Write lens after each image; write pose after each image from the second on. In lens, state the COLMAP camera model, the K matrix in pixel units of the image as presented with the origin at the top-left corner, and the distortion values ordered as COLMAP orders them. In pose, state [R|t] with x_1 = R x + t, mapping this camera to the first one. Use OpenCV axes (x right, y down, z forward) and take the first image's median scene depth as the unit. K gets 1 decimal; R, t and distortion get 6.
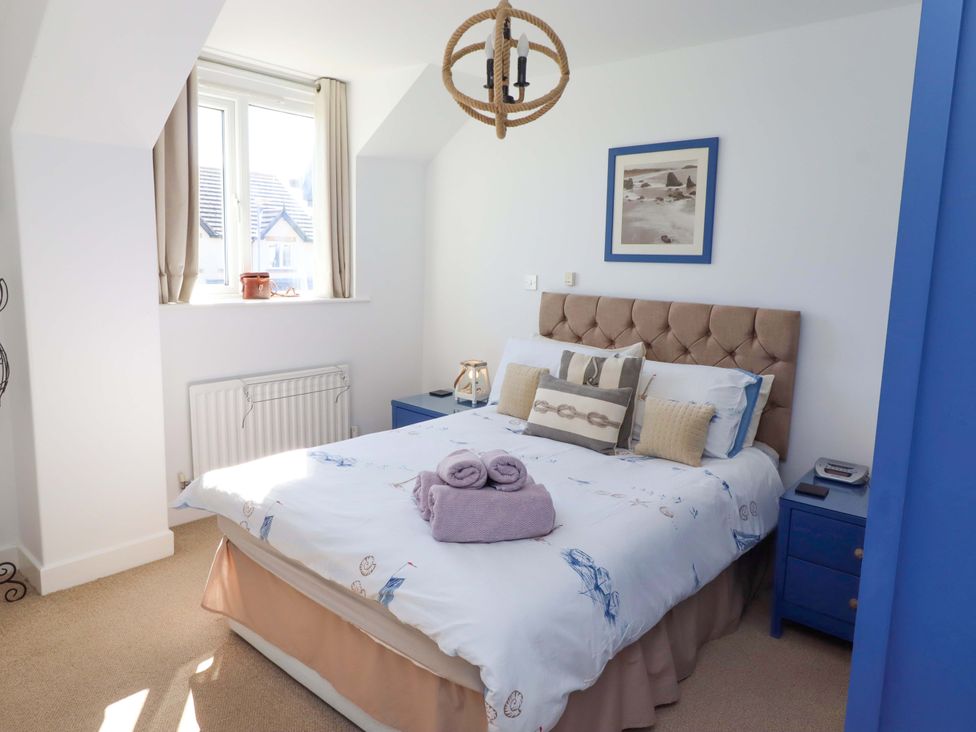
lens RADIAL K [[669.2, 0, 489.5], [0, 669.2, 350.7], [0, 0, 1]] dist [0.000040, -0.000563]
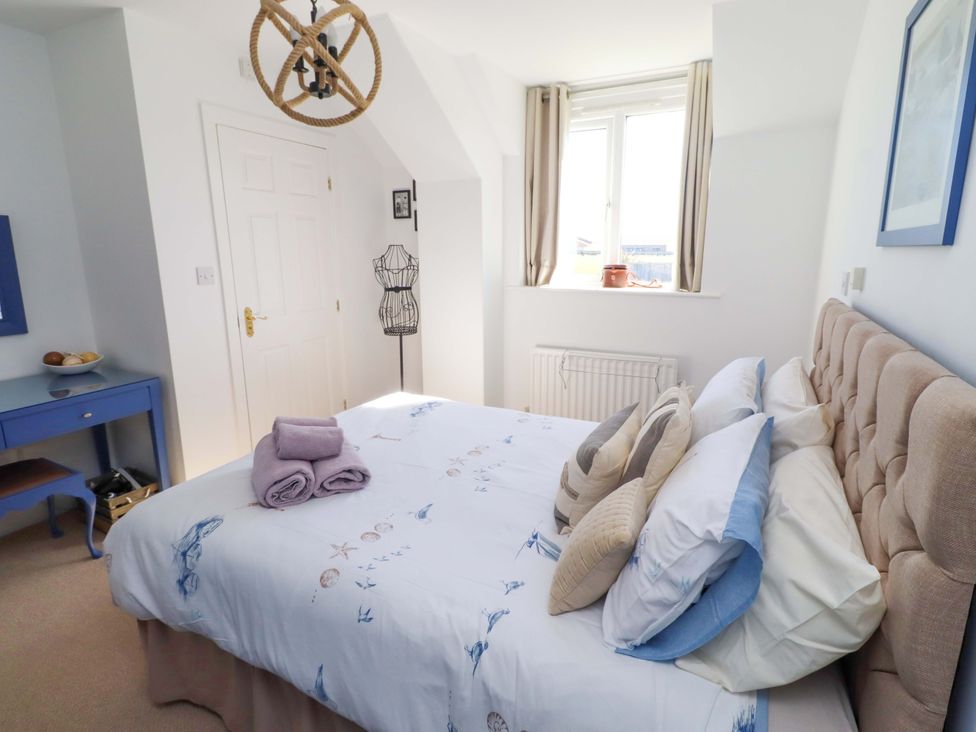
lens RADIAL K [[509.5, 0, 487.1], [0, 509.5, 348.7], [0, 0, 1]] dist [-0.000828, -0.001379]
pose [[0.242793, 0.163913, -0.956130, 0.476013], [-0.125539, 0.982642, 0.136580, -0.067440], [0.961921, 0.086871, 0.259156, 0.581638]]
